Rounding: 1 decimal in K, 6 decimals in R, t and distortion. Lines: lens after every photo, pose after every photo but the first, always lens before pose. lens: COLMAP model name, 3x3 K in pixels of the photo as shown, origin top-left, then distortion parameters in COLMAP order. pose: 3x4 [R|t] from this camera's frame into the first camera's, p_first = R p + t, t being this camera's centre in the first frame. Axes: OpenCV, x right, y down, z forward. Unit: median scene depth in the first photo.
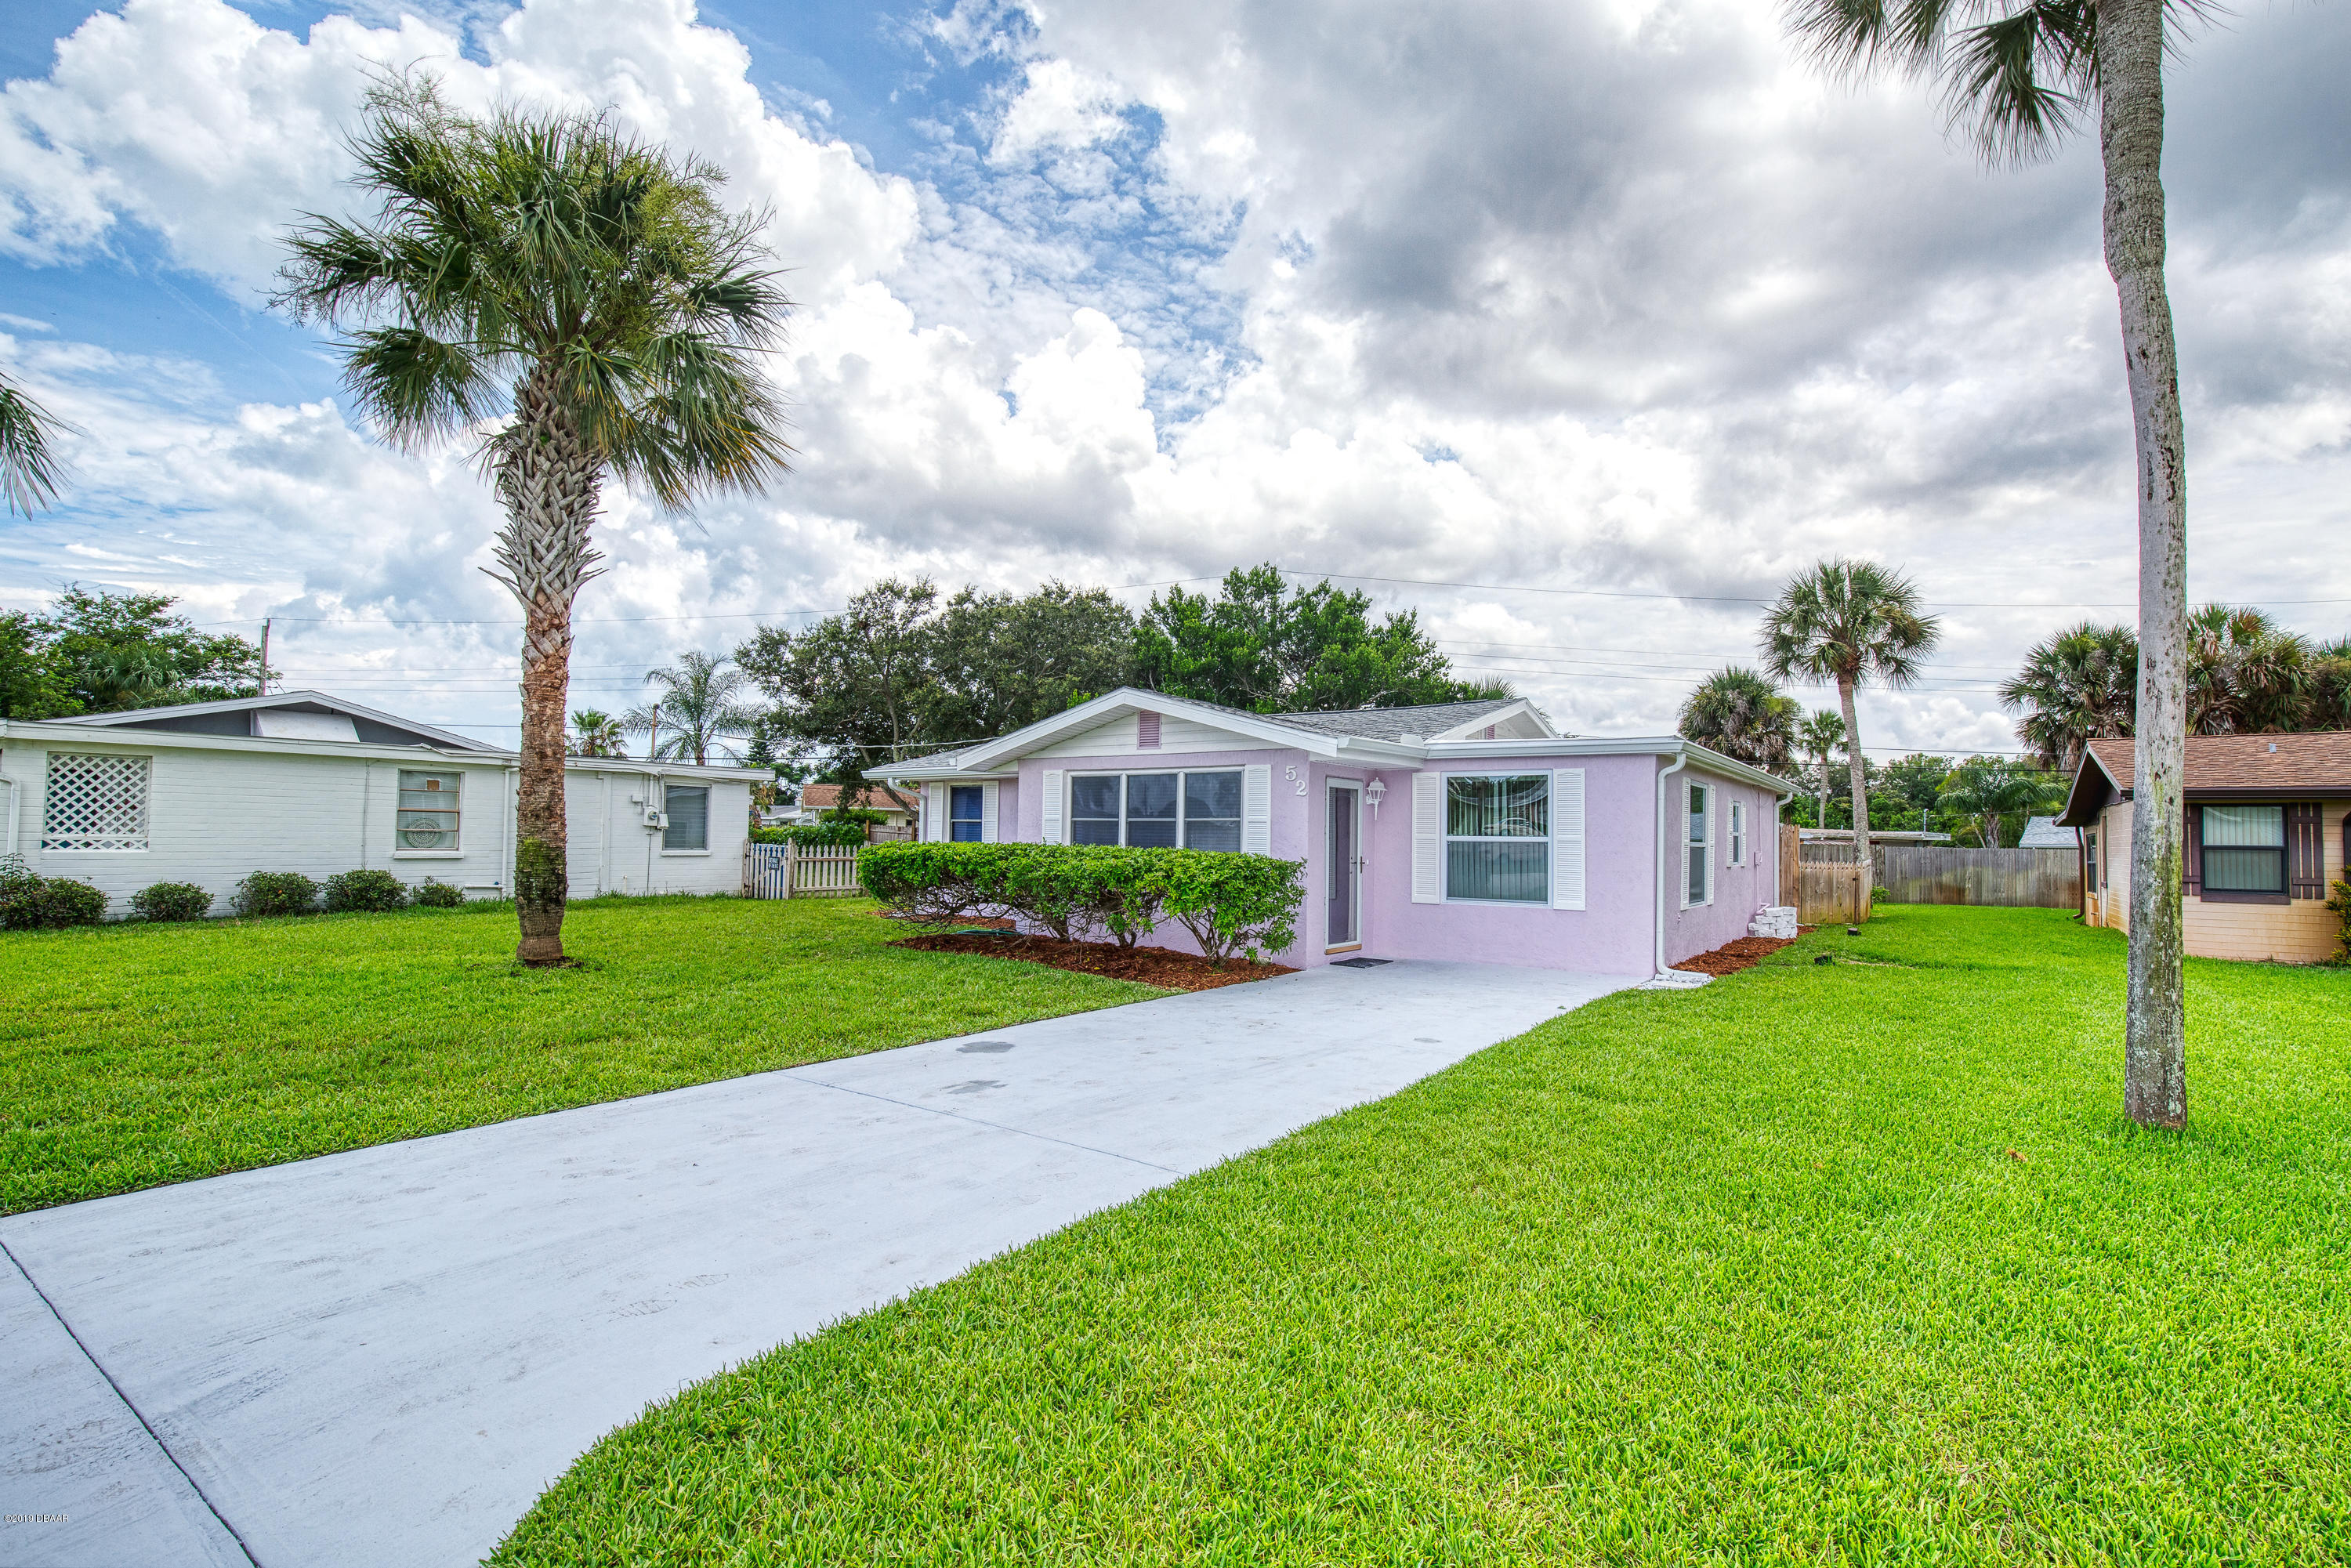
lens RADIAL K [[1078.6, 0, 1188.3], [0, 1078.6, 792.4], [0, 0, 1]] dist [-0.035277, 0.005648]
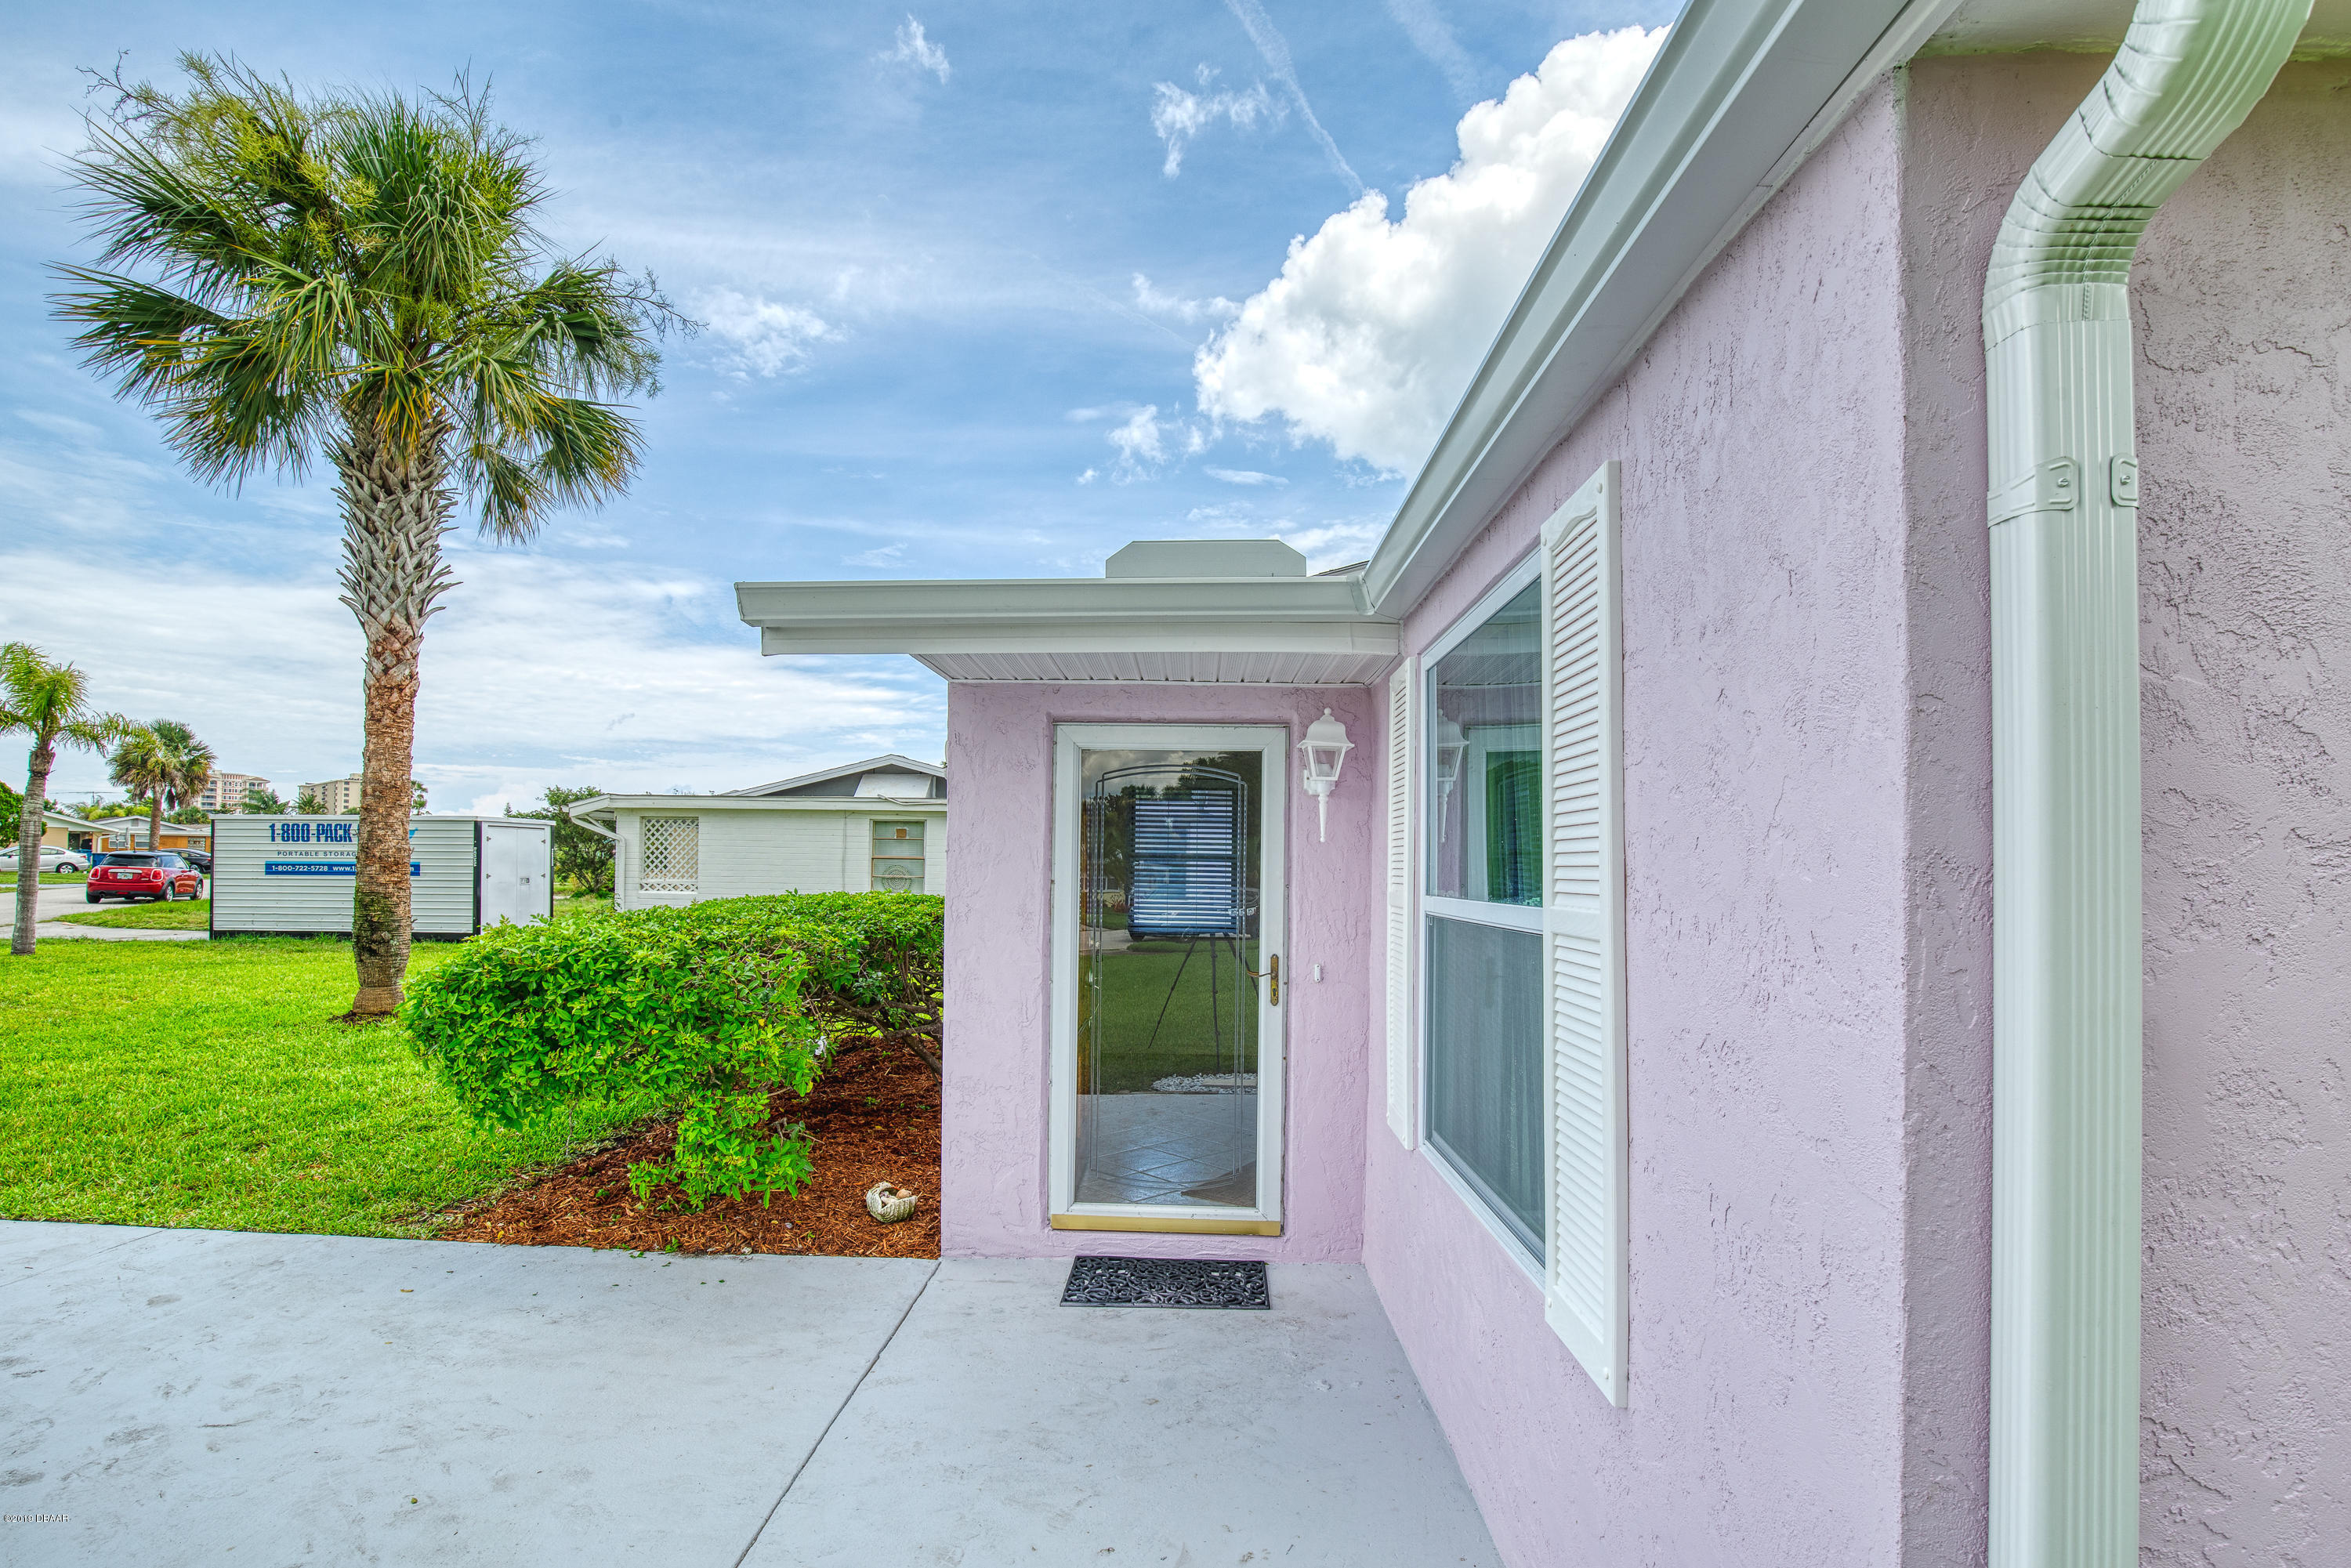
lens RADIAL K [[1168.0, 0, 1161.6], [0, 1168.0, 839.6], [0, 0, 1]] dist [-0.027644, 0.000077]
pose [[0.549029, -0.023759, -0.835466, 0.467250], [0.005990, 0.999682, -0.024492, 0.034949], [0.835782, 0.008442, 0.548996, 0.832035]]
